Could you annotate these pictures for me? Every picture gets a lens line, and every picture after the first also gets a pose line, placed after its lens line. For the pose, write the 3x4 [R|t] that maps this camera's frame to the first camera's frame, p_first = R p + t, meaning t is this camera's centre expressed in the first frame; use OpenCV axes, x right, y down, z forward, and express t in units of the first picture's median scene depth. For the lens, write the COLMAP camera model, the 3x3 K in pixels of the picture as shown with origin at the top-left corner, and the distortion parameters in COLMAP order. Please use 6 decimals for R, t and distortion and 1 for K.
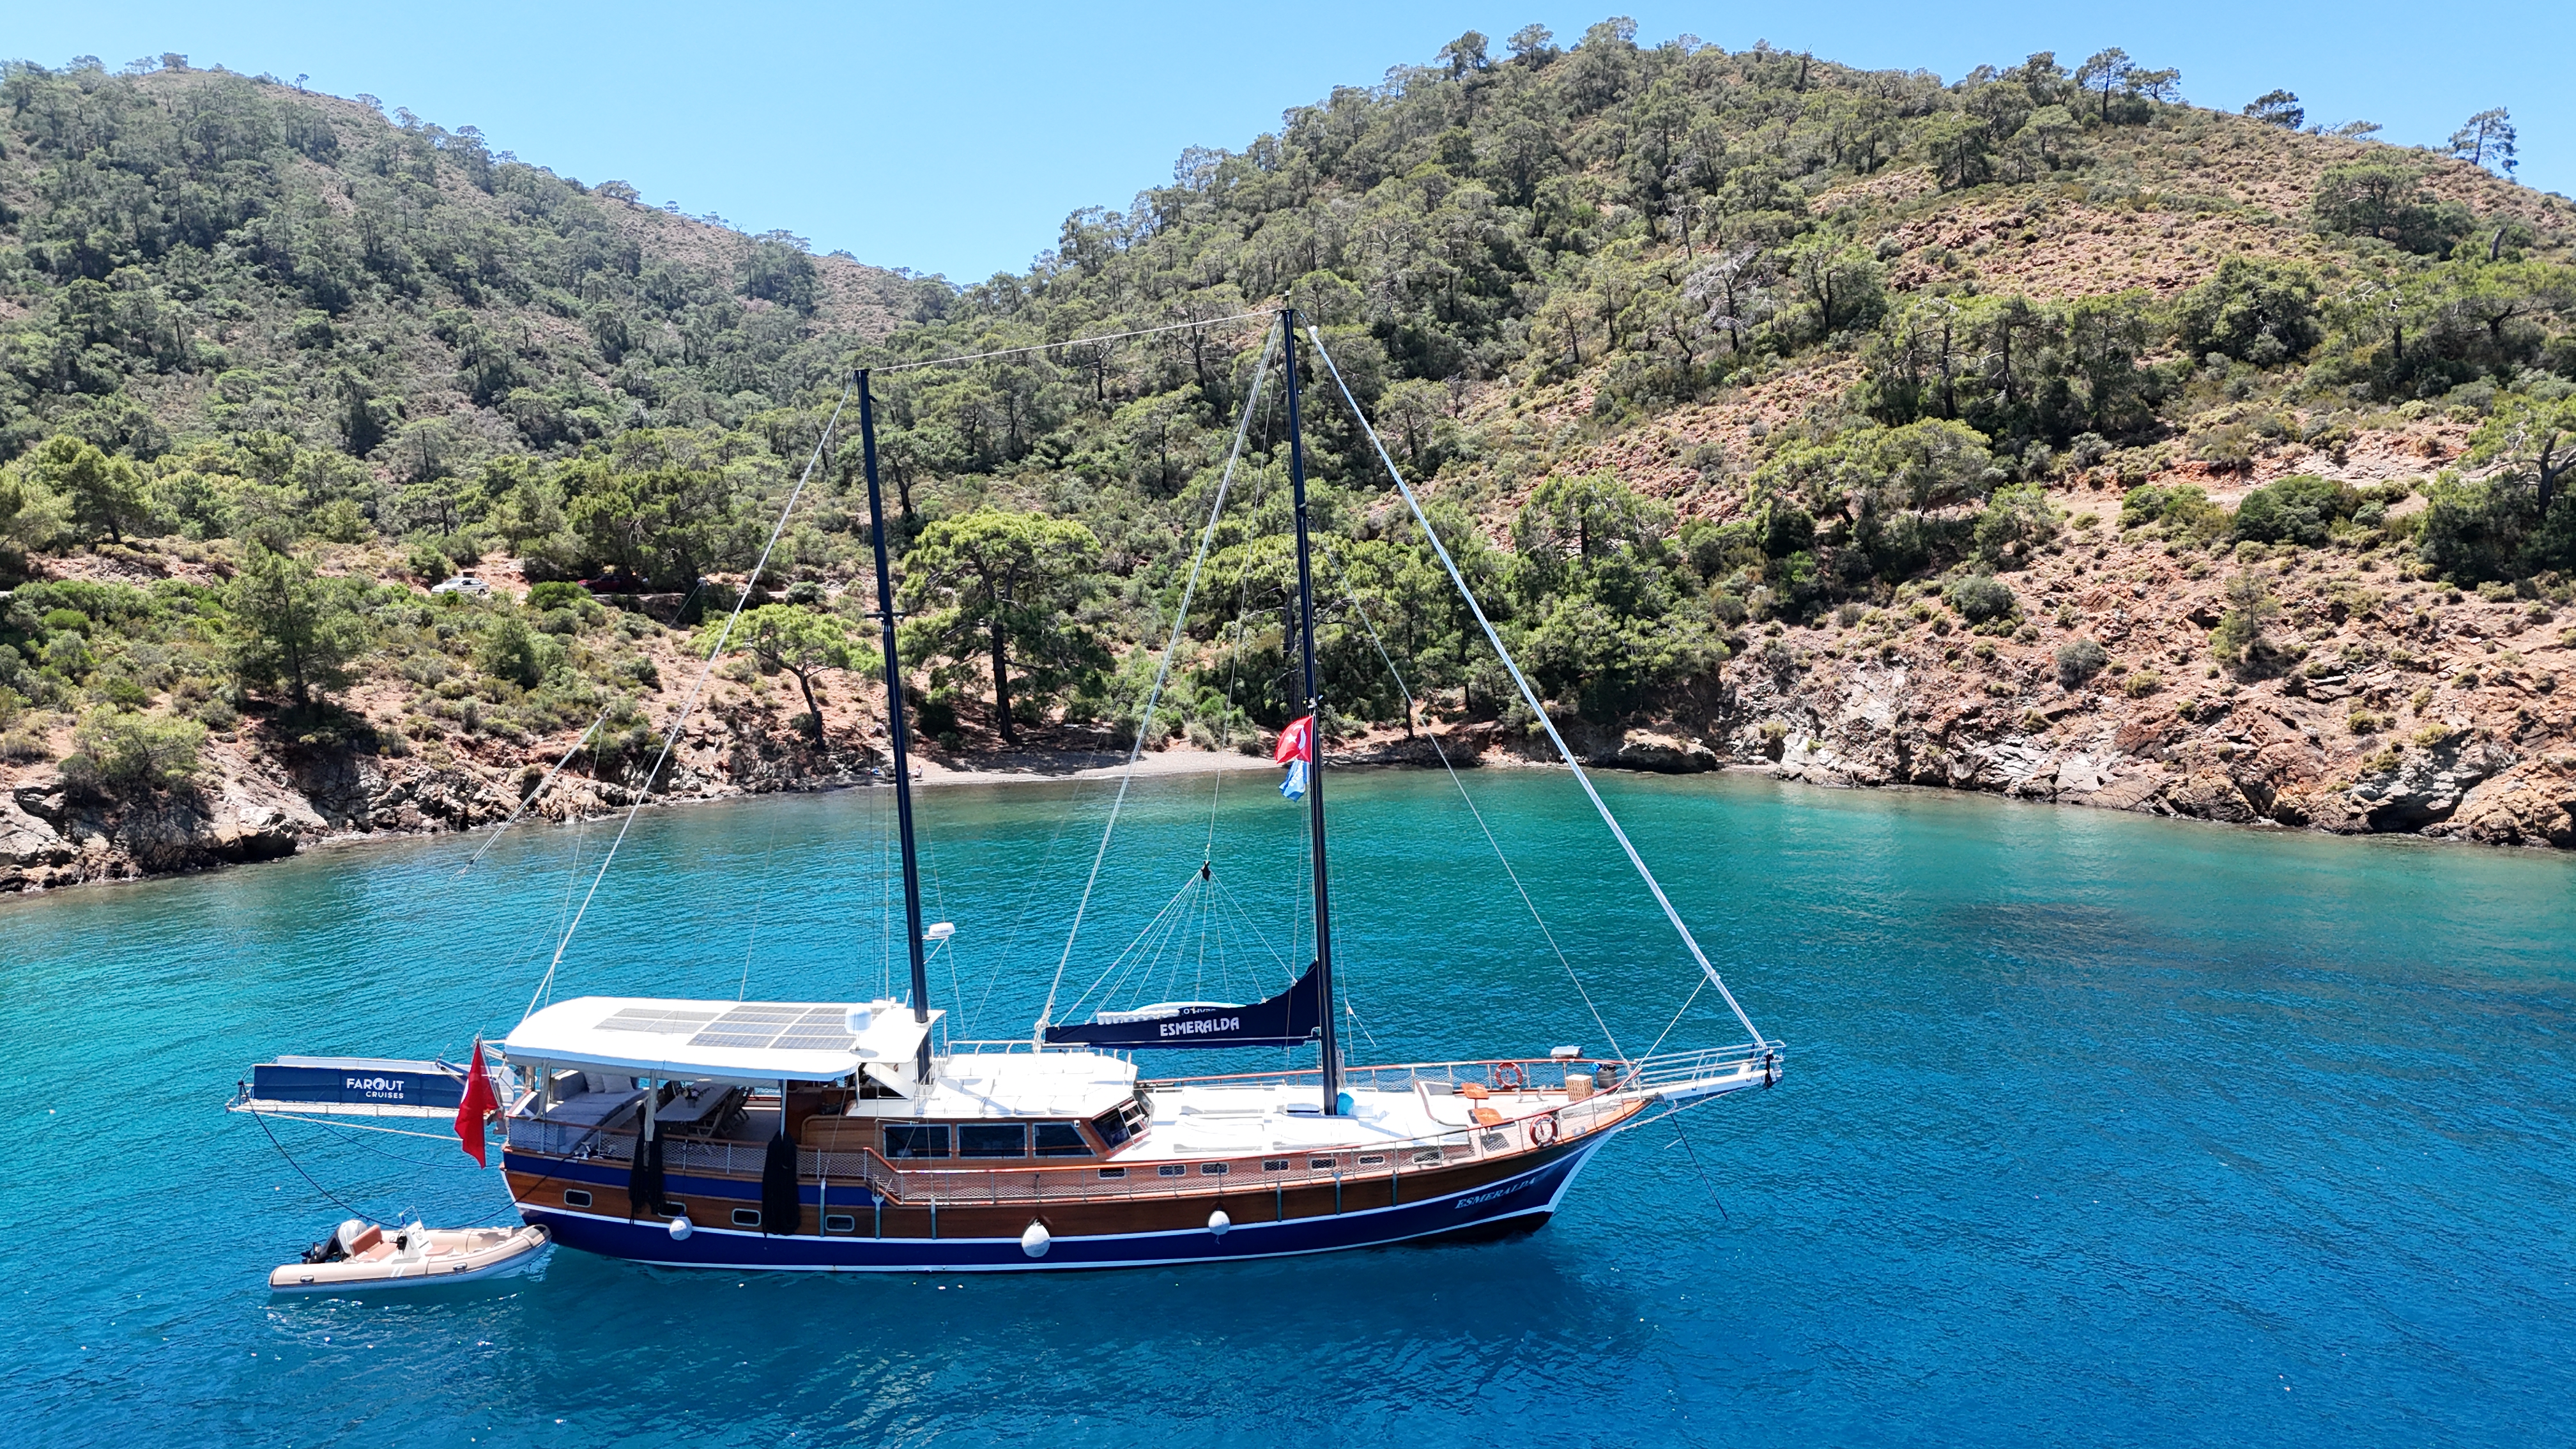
lens RADIAL K [[1890.0, 0, 1282.4], [0, 1890.0, 737.3], [0, 0, 1]] dist [0.087396, -0.093047]
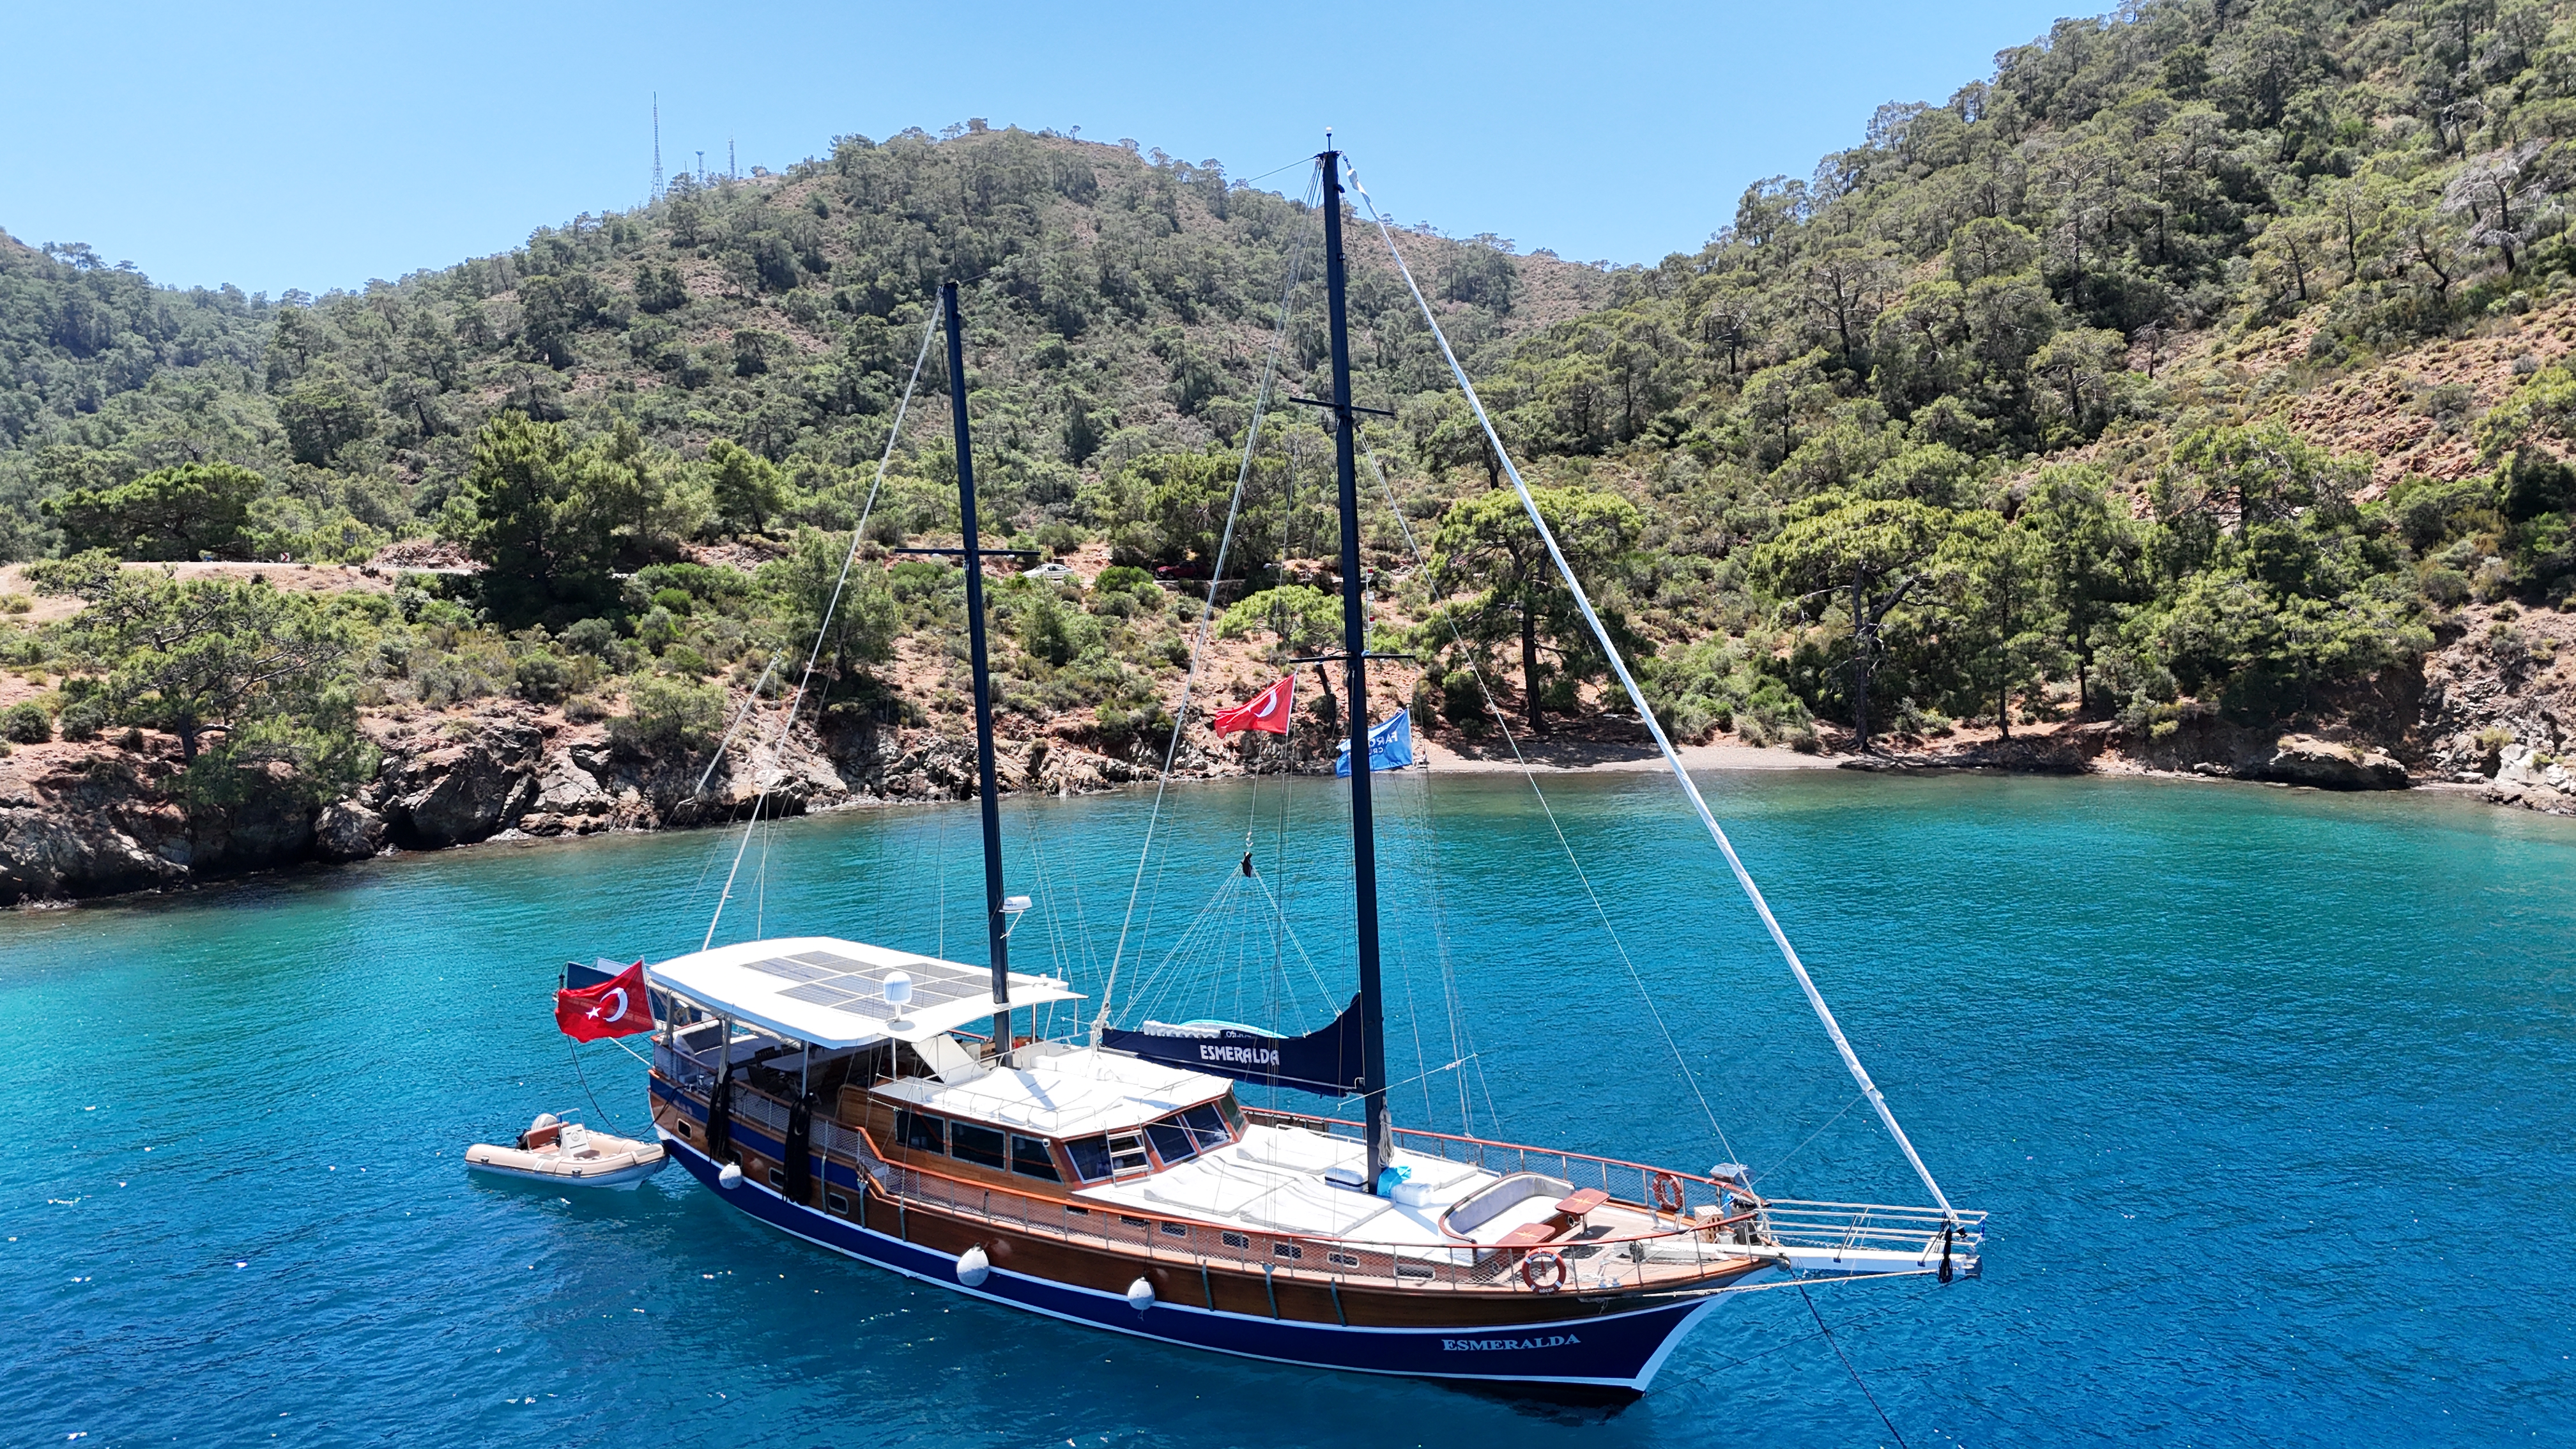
lens RADIAL K [[1890.0, 0, 1282.4], [0, 1890.0, 737.3], [0, 0, 1]] dist [0.087396, -0.093047]
pose [[0.931257, 0.026262, -0.363417, 0.078452], [-0.025744, 0.999649, 0.006269, 0.002959], [0.363454, 0.003518, 0.931606, 0.073577]]
